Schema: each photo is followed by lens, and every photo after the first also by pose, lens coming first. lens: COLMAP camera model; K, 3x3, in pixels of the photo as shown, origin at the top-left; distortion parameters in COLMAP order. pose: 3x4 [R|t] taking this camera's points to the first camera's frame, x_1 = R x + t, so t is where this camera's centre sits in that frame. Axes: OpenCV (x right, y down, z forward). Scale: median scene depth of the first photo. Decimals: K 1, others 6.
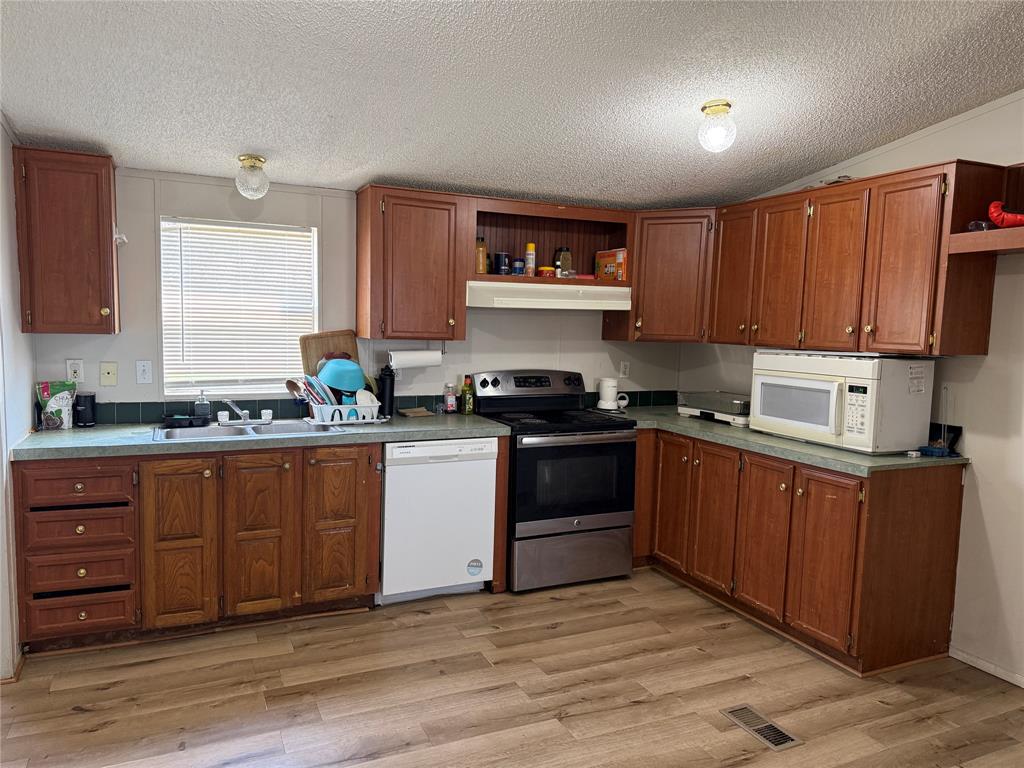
lens RADIAL K [[728.8, 0, 514.3], [0, 728.8, 380.5], [0, 0, 1]] dist [0.064122, -0.058523]
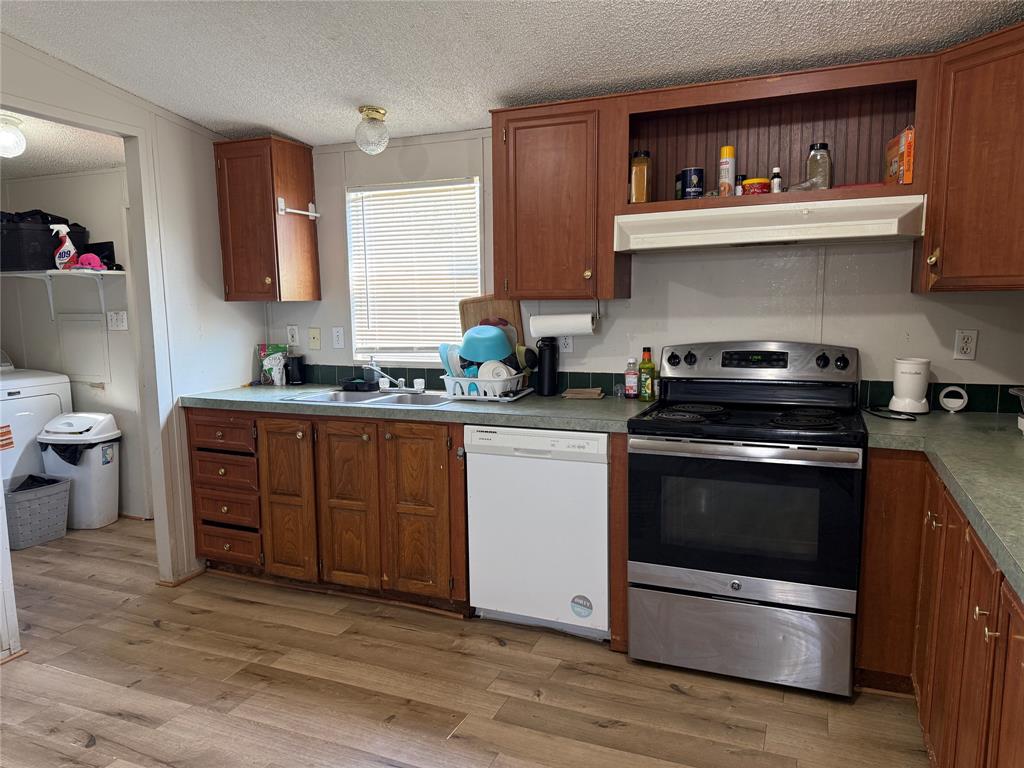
lens RADIAL K [[728.8, 0, 503.9], [0, 728.8, 386.3], [0, 0, 1]] dist [0.064122, -0.058523]
pose [[0.664525, 0.053549, -0.745345, 0.449875], [-0.032790, 0.998558, 0.042506, 0.005818], [0.746546, -0.003806, 0.665323, 0.468939]]
